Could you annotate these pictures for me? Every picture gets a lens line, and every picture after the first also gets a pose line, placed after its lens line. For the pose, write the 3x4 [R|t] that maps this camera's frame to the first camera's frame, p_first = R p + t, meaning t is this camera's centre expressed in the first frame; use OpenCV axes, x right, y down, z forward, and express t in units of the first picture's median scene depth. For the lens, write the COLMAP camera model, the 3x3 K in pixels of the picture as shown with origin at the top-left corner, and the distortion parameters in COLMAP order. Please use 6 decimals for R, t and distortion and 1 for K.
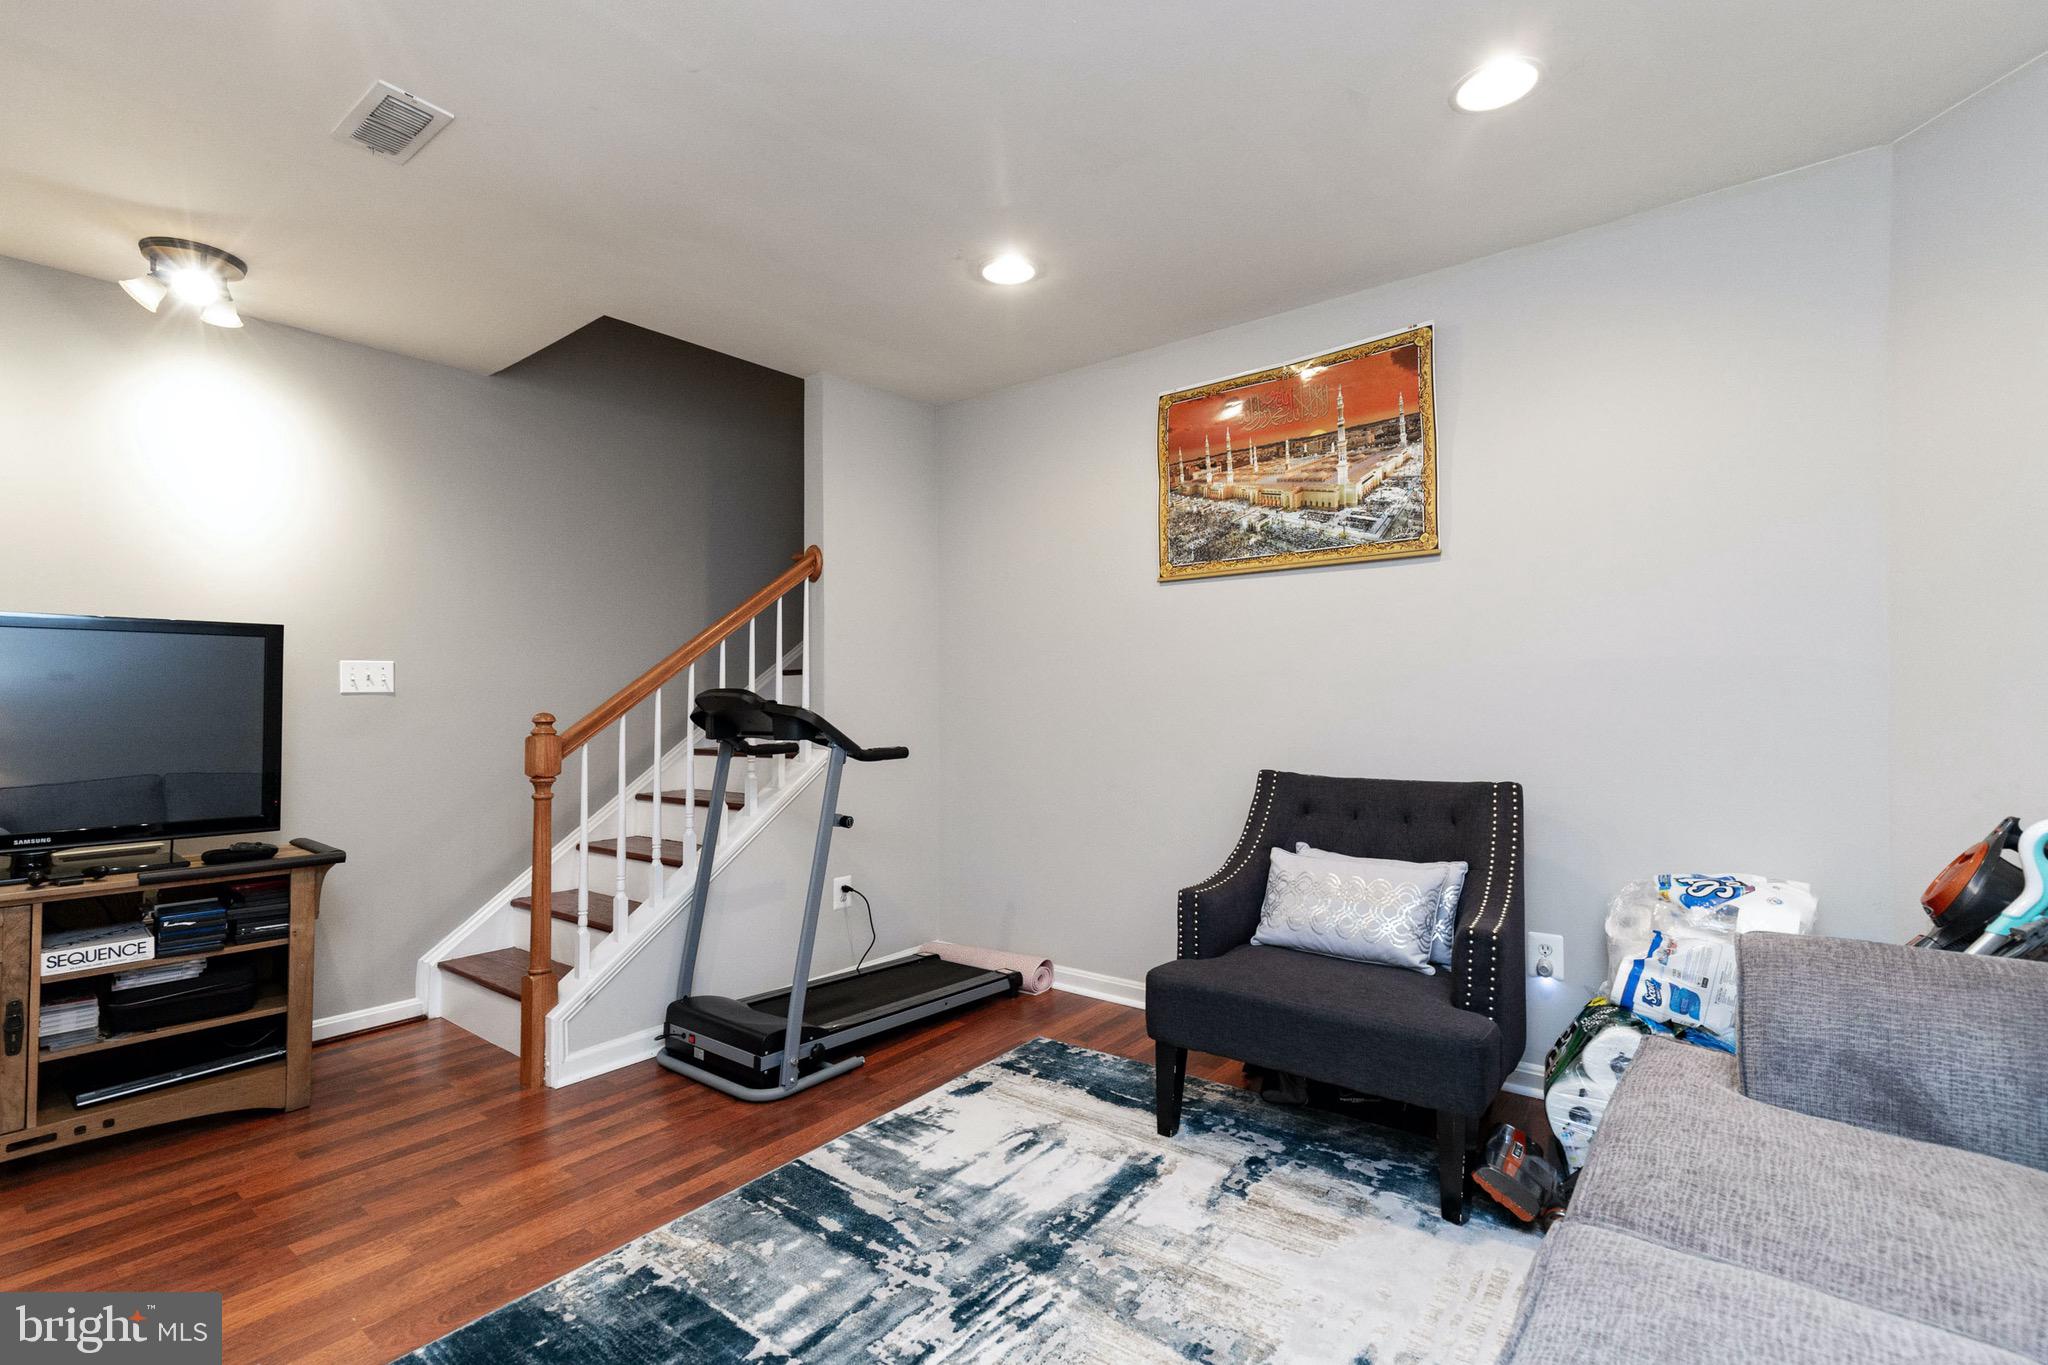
lens RADIAL K [[941.8, 0, 1027.9], [0, 941.8, 737.6], [0, 0, 1]] dist [0.007408, -0.001665]
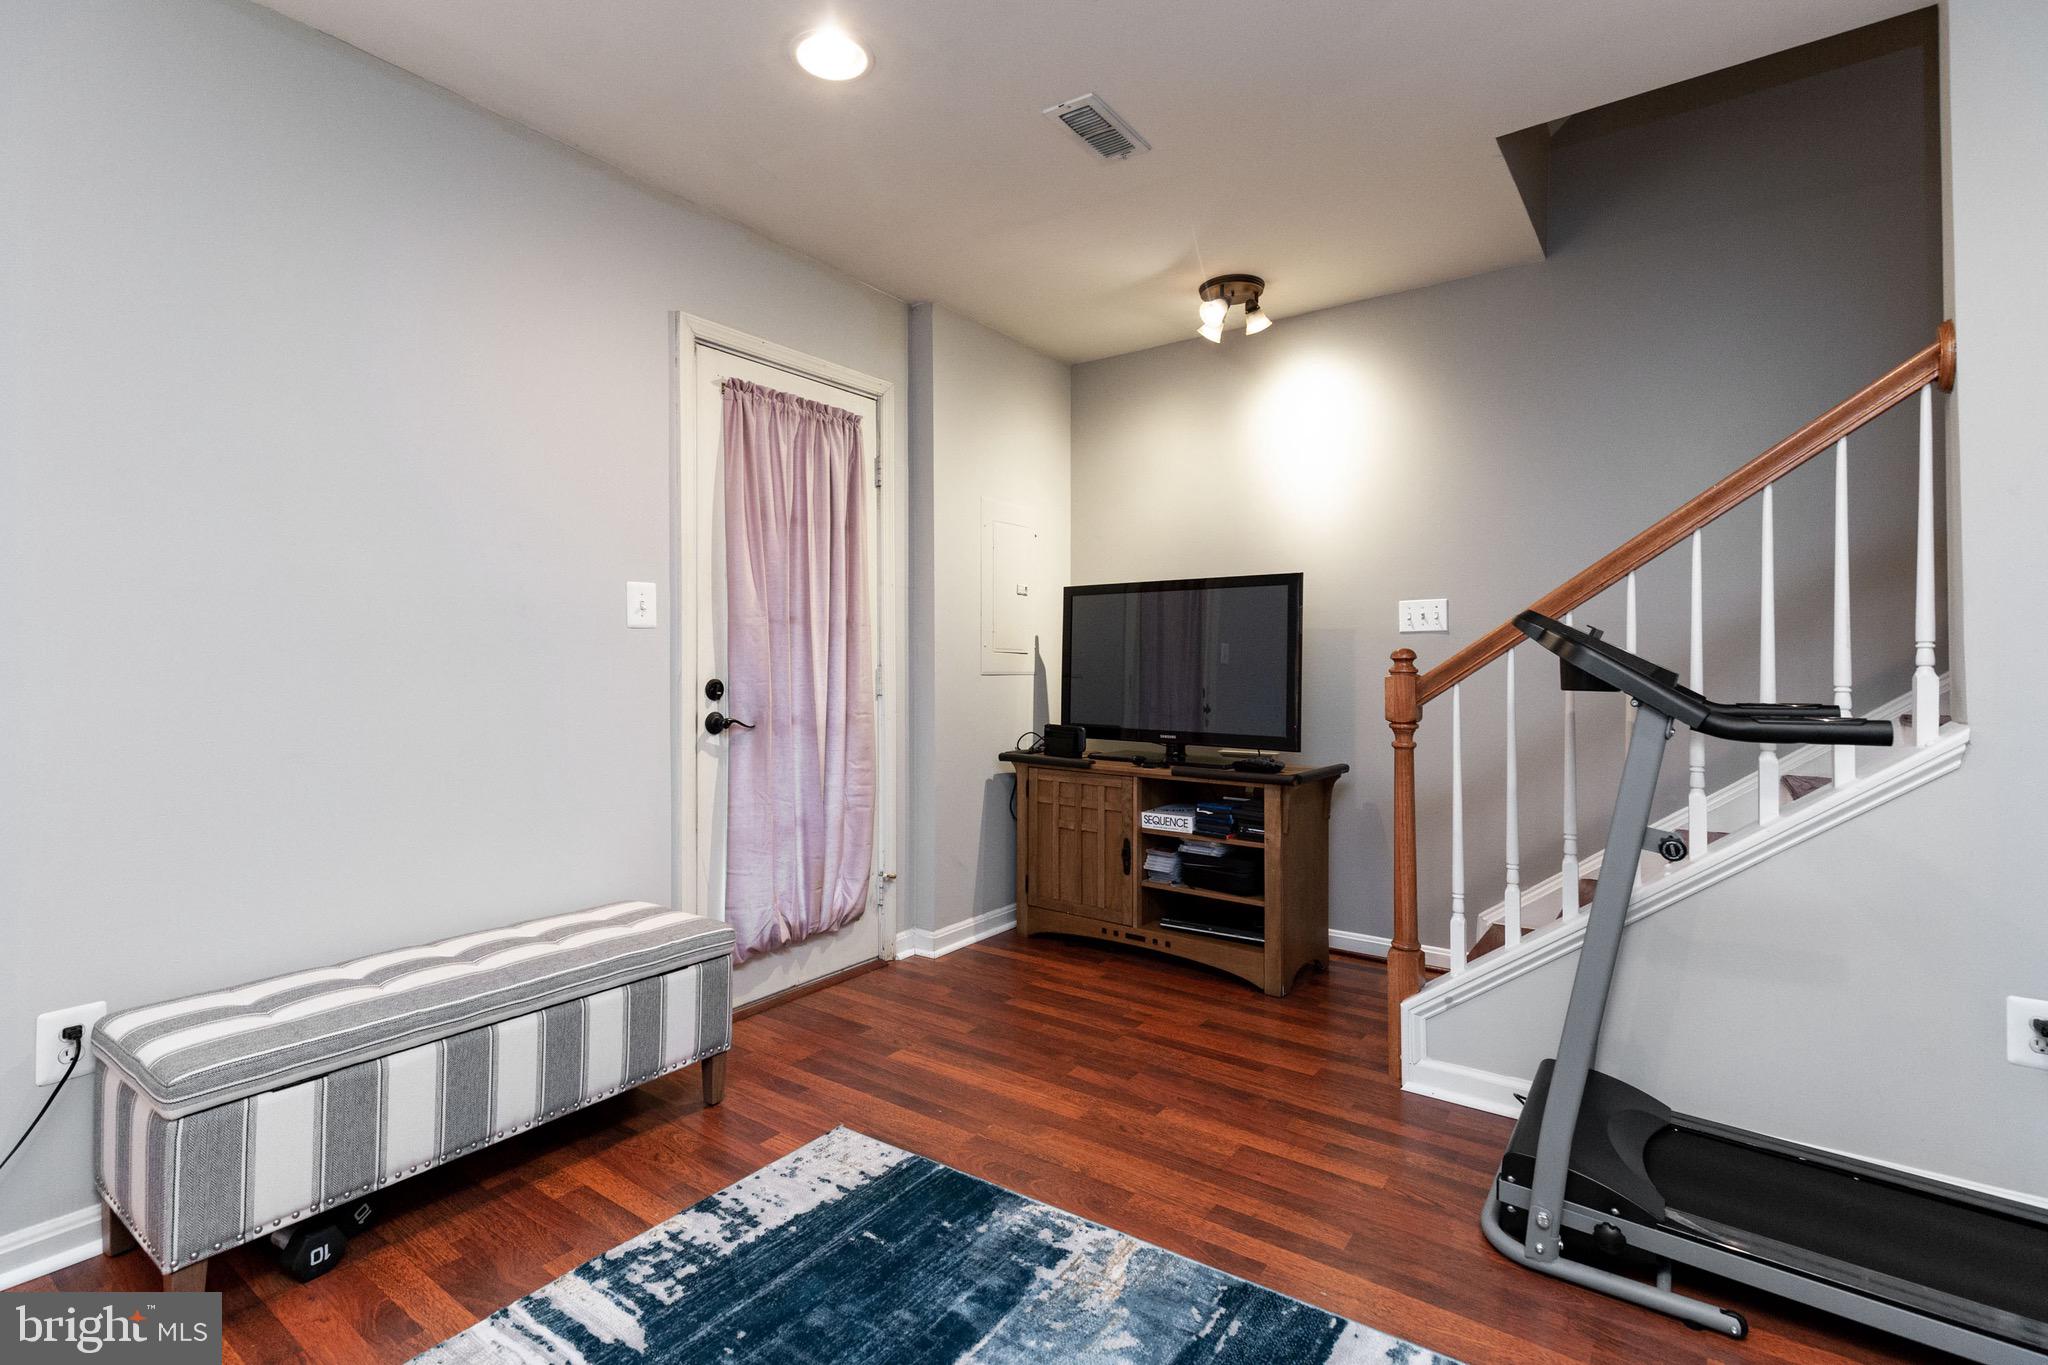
lens RADIAL K [[941.8, 0, 1034.6], [0, 941.8, 674.1], [0, 0, 1]] dist [0.007408, -0.001665]
pose [[0.044461, 0.021144, -0.998787, 0.381567], [-0.039386, 0.999036, 0.019396, -0.006869], [0.998234, 0.038476, 0.045250, 0.713597]]
